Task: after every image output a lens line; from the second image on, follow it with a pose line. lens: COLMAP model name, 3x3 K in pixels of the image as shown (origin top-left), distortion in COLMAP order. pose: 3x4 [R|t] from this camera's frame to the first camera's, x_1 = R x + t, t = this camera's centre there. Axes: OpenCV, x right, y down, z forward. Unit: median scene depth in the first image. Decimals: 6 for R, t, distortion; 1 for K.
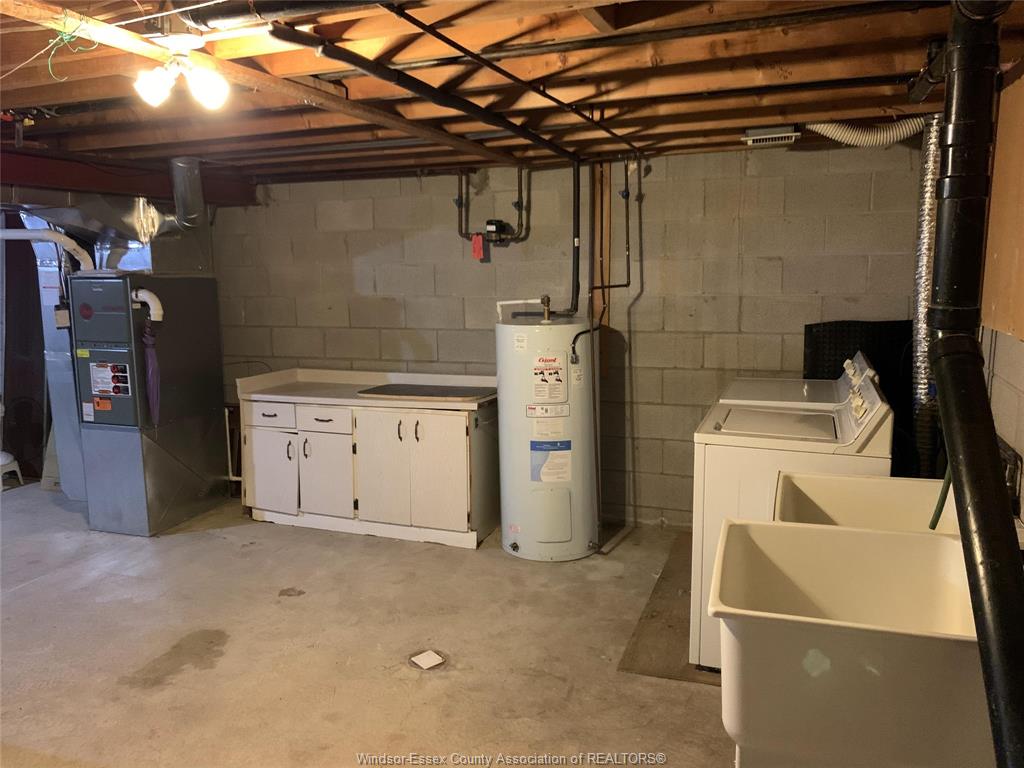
lens RADIAL K [[774.1, 0, 515.4], [0, 774.1, 381.1], [0, 0, 1]] dist [0.015272, -0.012592]
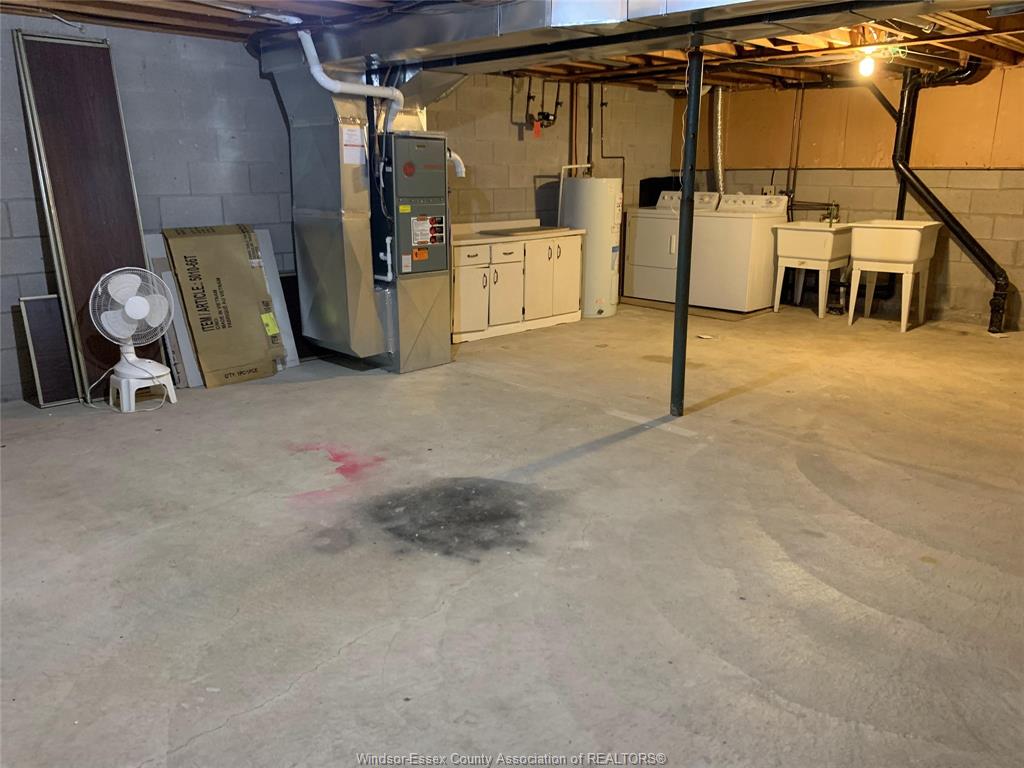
lens RADIAL K [[774.1, 0, 520.0], [0, 774.1, 389.7], [0, 0, 1]] dist [0.015272, -0.012592]
pose [[0.412934, -0.232800, 0.880505, -1.517433], [0.124499, 0.972133, 0.198640, 0.015238], [-0.902212, 0.027597, 0.430410, 0.390496]]
